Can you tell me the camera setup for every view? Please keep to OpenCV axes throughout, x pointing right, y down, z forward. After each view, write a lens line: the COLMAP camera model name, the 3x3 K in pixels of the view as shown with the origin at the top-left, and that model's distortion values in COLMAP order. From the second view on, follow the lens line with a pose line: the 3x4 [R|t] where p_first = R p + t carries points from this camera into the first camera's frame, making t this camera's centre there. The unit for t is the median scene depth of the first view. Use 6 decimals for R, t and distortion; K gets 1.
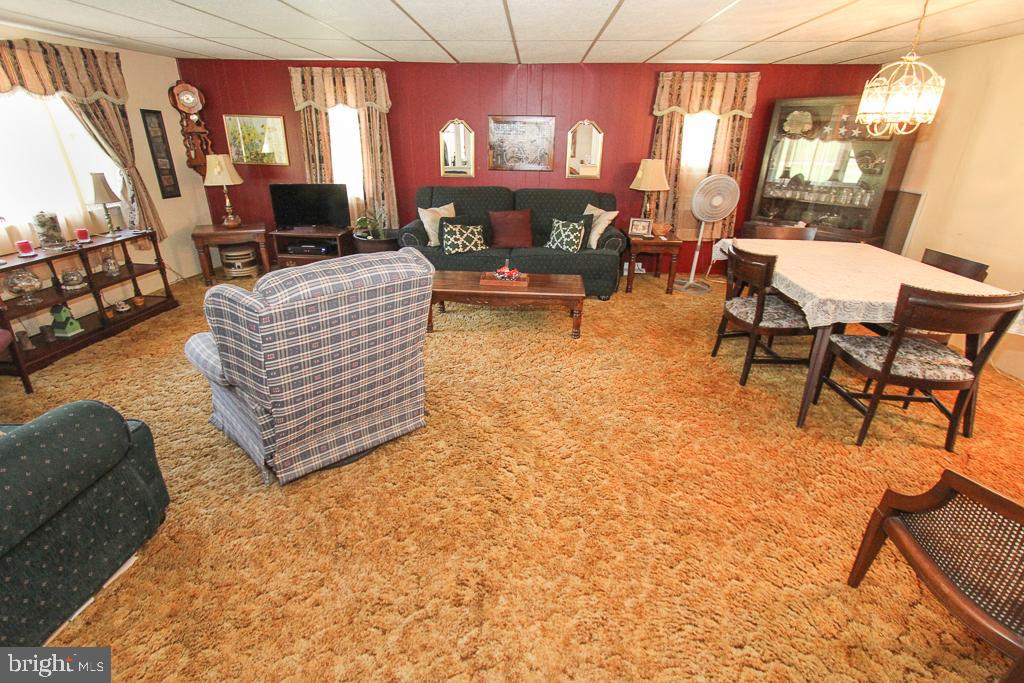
lens RADIAL K [[476.4, 0, 512.0], [0, 476.4, 341.5], [0, 0, 1]] dist [-0.010544, 0.000935]
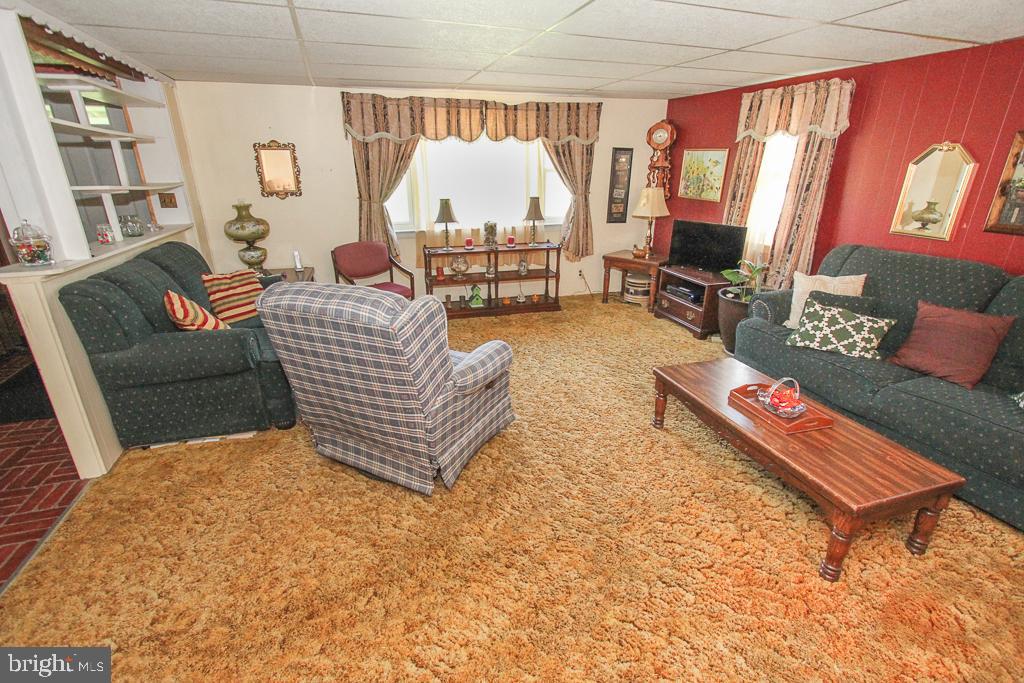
lens RADIAL K [[476.4, 0, 512.0], [0, 476.4, 341.5], [0, 0, 1]] dist [-0.010544, 0.000935]
pose [[0.357823, 0.312012, -0.880120, 0.295672], [-0.368040, 0.913353, 0.174163, -0.154705], [0.858201, 0.261600, 0.441652, 0.364318]]
